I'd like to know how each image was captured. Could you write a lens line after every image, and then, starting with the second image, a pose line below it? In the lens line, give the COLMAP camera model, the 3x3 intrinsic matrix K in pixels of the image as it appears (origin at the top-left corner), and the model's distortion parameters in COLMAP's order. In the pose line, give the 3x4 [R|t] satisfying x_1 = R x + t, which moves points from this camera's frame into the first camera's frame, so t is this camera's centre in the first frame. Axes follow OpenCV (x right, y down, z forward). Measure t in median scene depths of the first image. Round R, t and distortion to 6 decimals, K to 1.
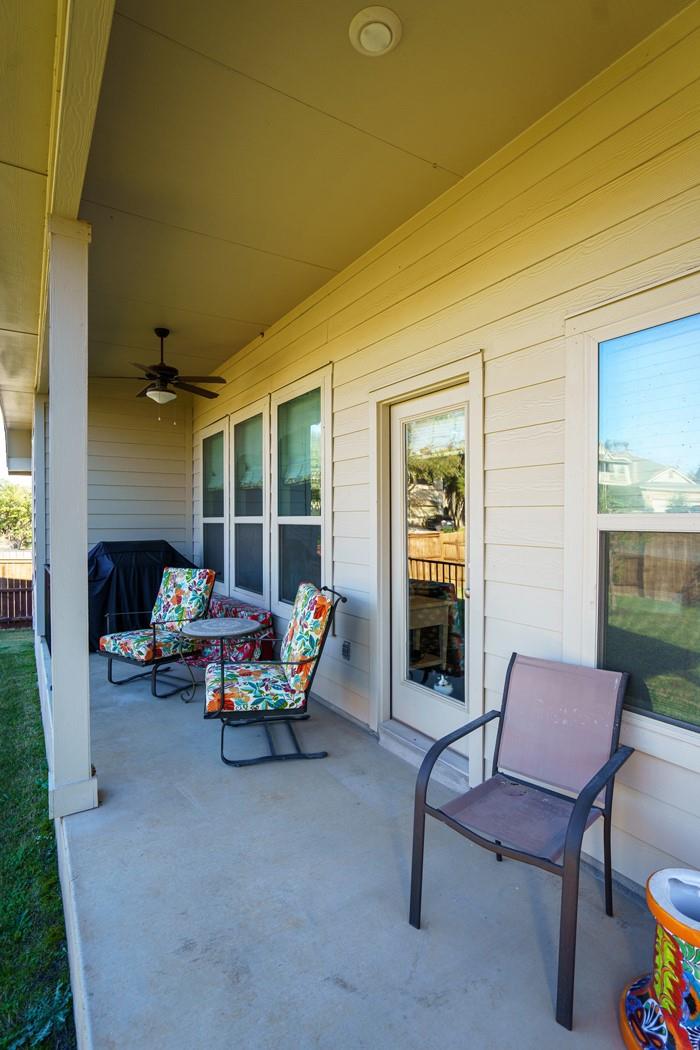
lens RADIAL K [[516.1, 0, 347.1], [0, 516.1, 529.2], [0, 0, 1]] dist [-0.021898, 0.002338]
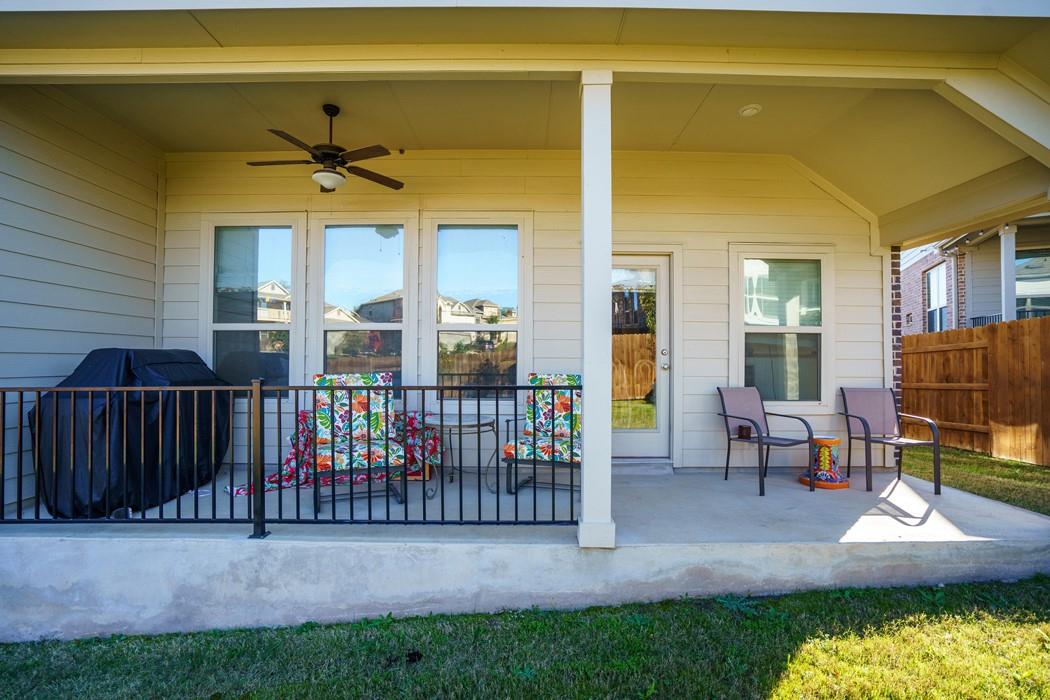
lens RADIAL K [[495.7, 0, 518.0], [0, 495.7, 342.0], [0, 0, 1]] dist [-0.027797, 0.004447]
pose [[0.535516, 0.021433, 0.844253, -1.311951], [0.012462, 0.999369, -0.033275, 0.073579], [-0.844433, 0.028340, 0.534911, 0.393648]]
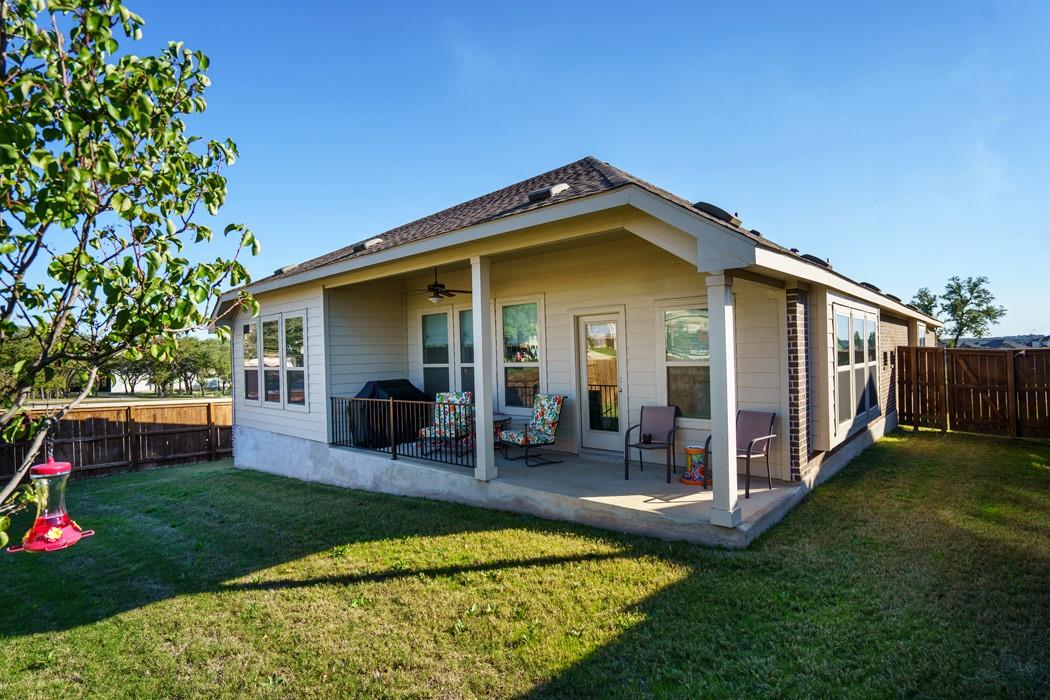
lens RADIAL K [[516.1, 0, 519.0], [0, 516.1, 357.3], [0, 0, 1]] dist [-0.021898, 0.002338]
pose [[0.961952, -0.029217, 0.271653, -0.846112], [0.033752, 0.999358, -0.012037, -0.029633], [-0.271127, 0.020748, 0.962320, -1.243439]]
